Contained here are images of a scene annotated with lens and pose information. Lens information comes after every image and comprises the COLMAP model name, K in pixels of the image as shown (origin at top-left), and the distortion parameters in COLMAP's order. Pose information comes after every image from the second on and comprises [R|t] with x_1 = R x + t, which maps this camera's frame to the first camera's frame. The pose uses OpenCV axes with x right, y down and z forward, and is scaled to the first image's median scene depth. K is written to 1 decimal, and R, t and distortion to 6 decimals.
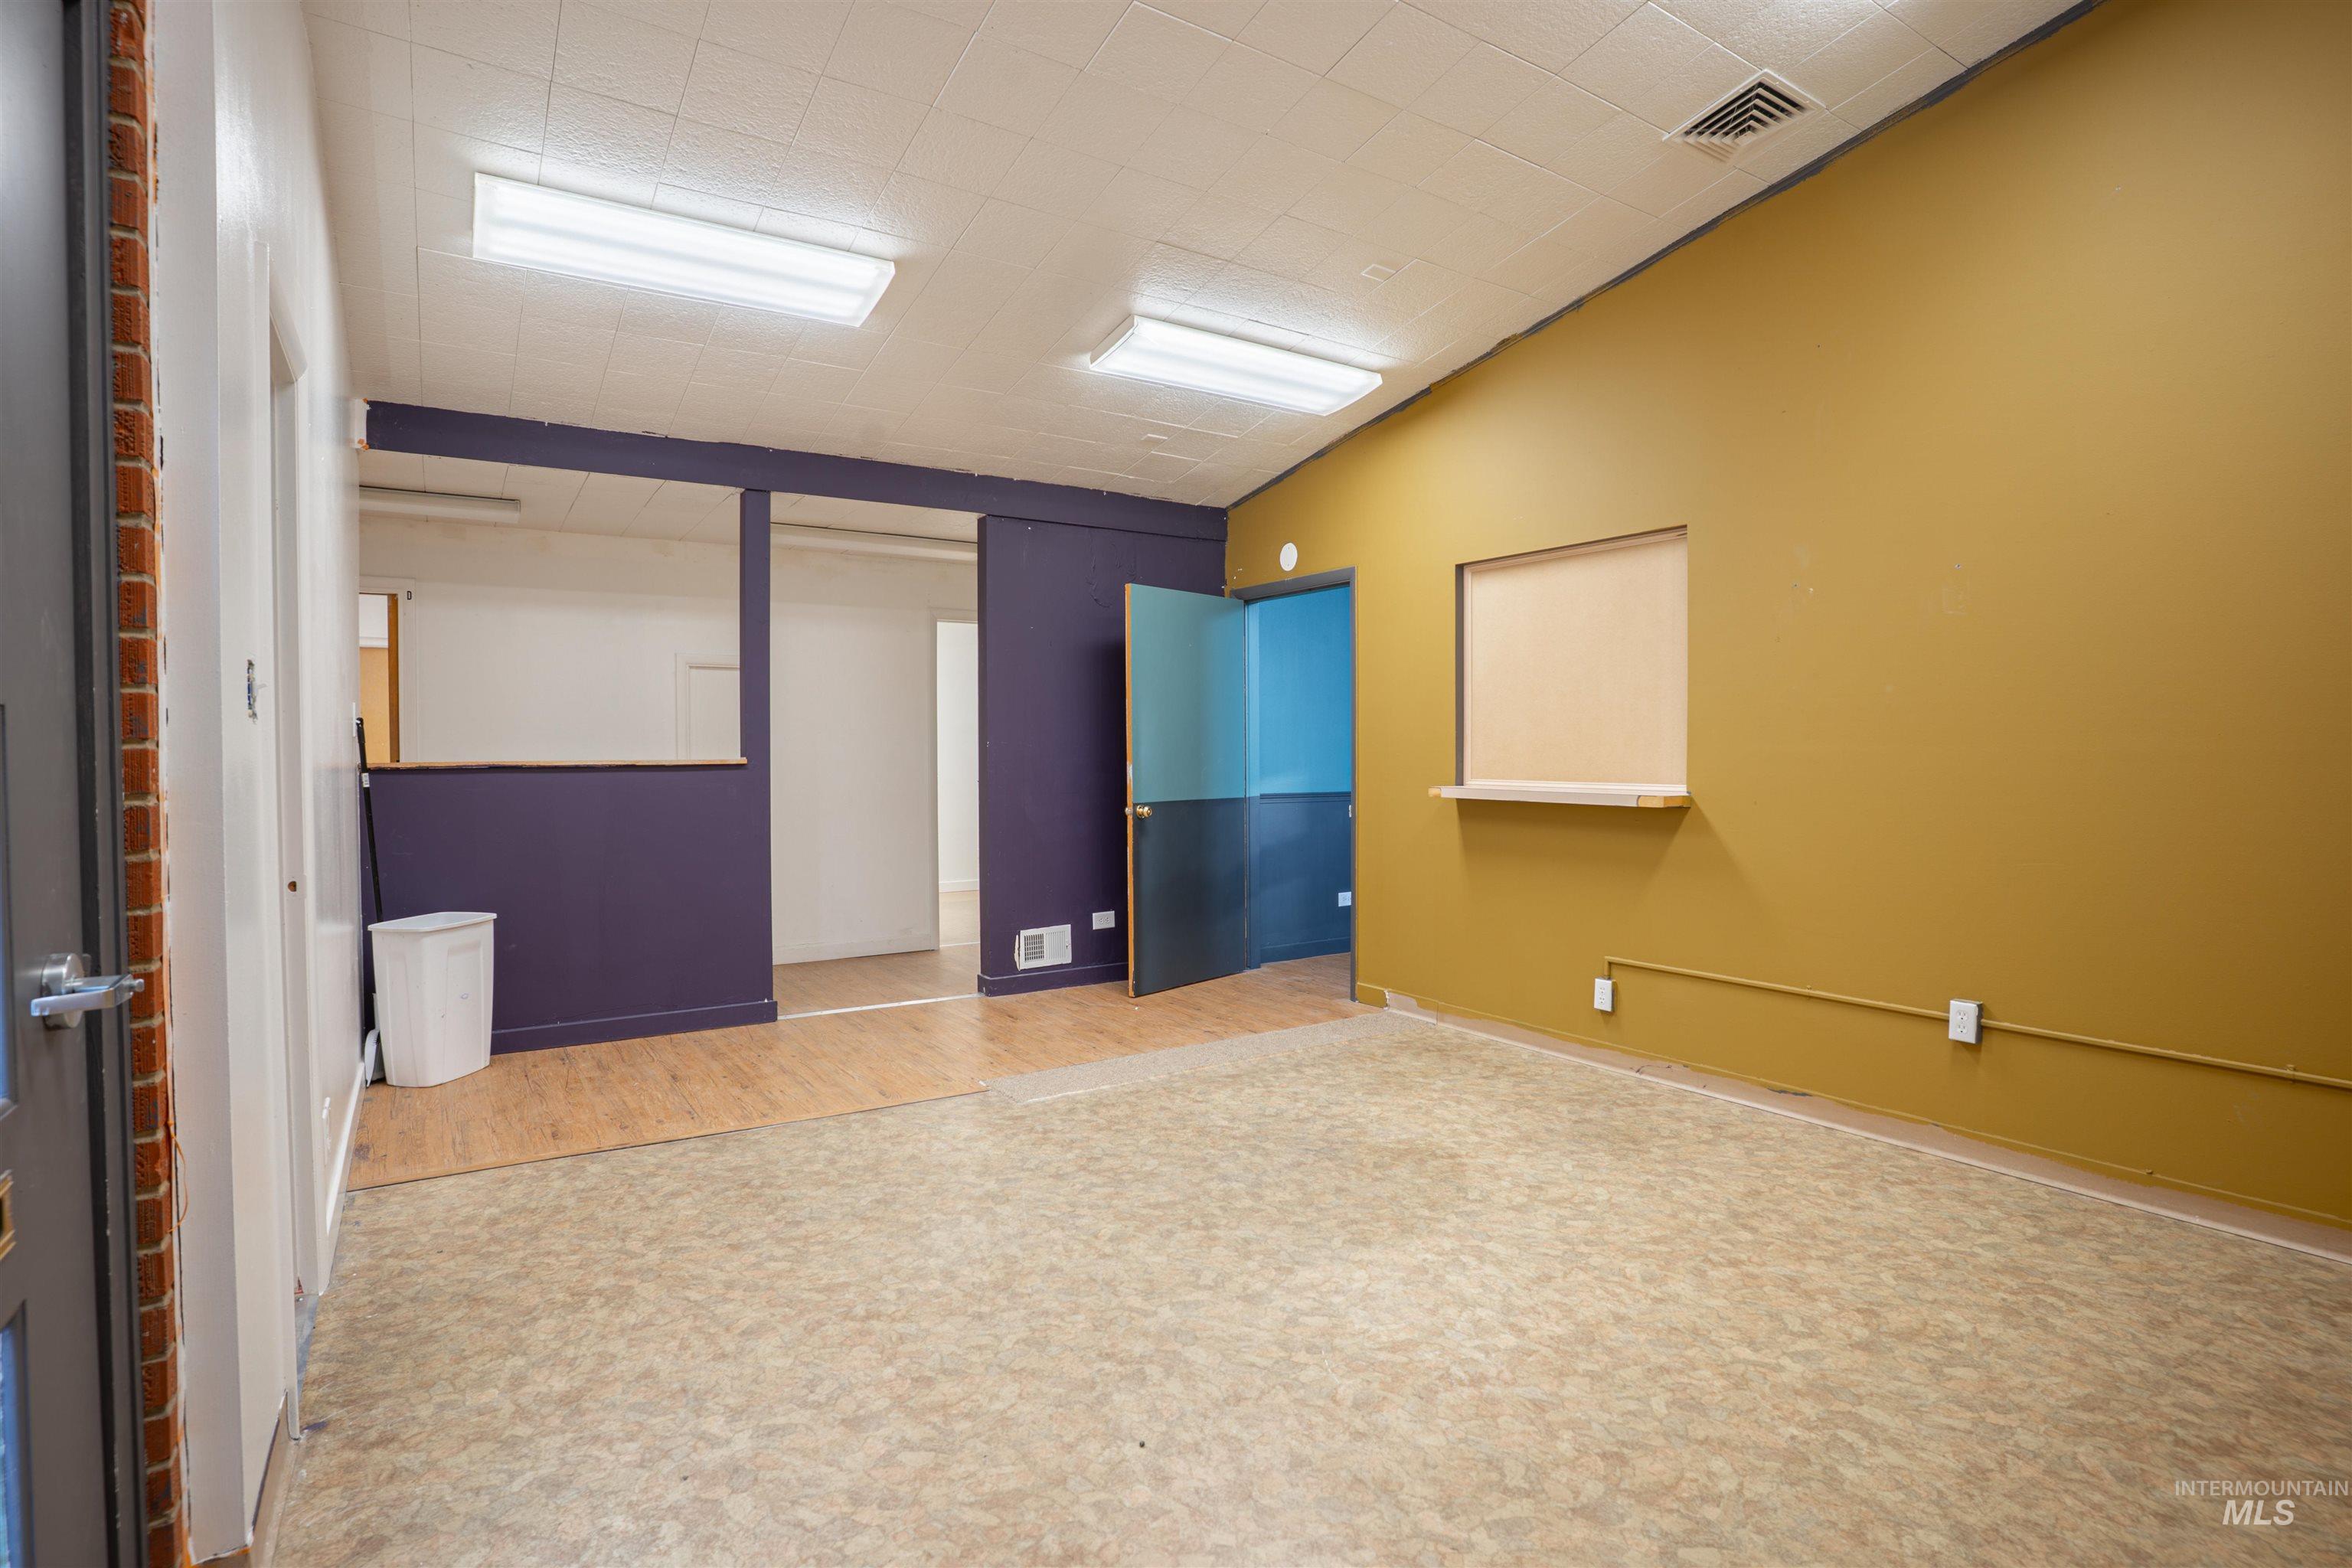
lens RADIAL K [[1180.8, 0, 1167.6], [0, 1180.8, 783.1], [0, 0, 1]] dist [-0.034149, 0.004738]
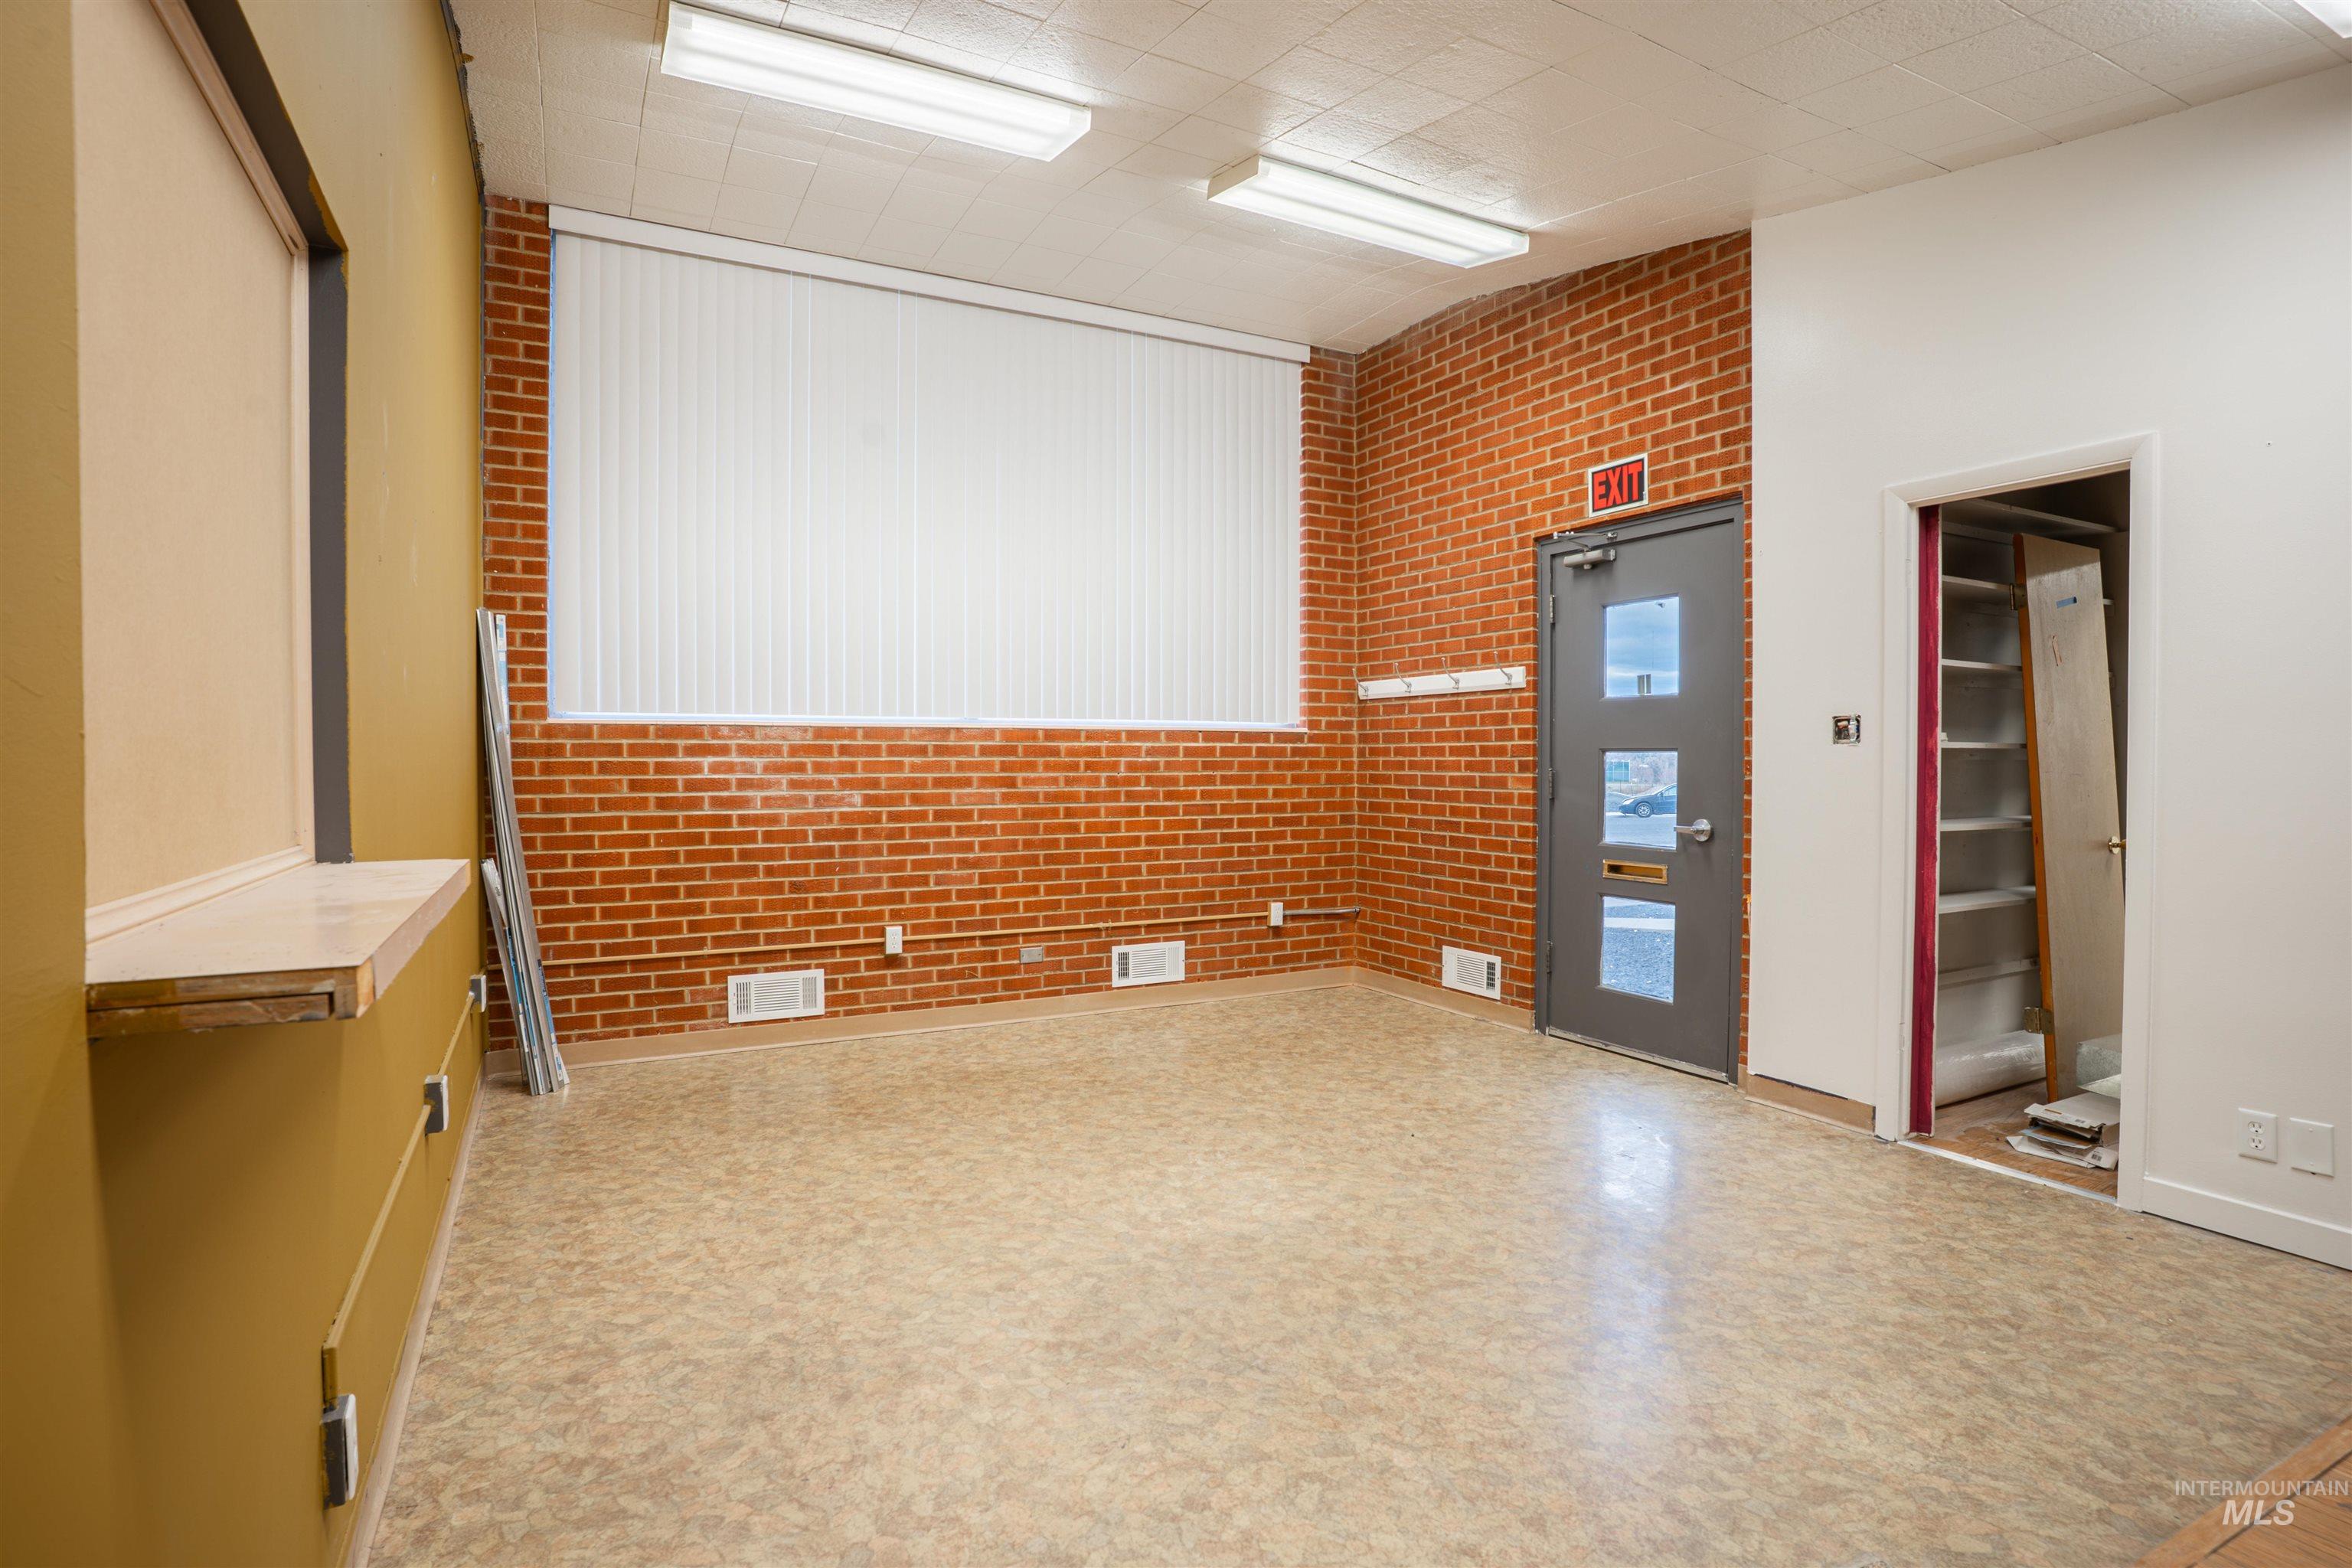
lens RADIAL K [[1180.8, 0, 1177.2], [0, 1180.8, 772.5], [0, 0, 1]] dist [-0.034149, 0.004738]
pose [[-0.996728, -0.000890, 0.080827, 0.135875], [0.001991, 0.999366, 0.035559, -0.051867], [-0.080807, 0.035604, -0.996094, 1.946302]]
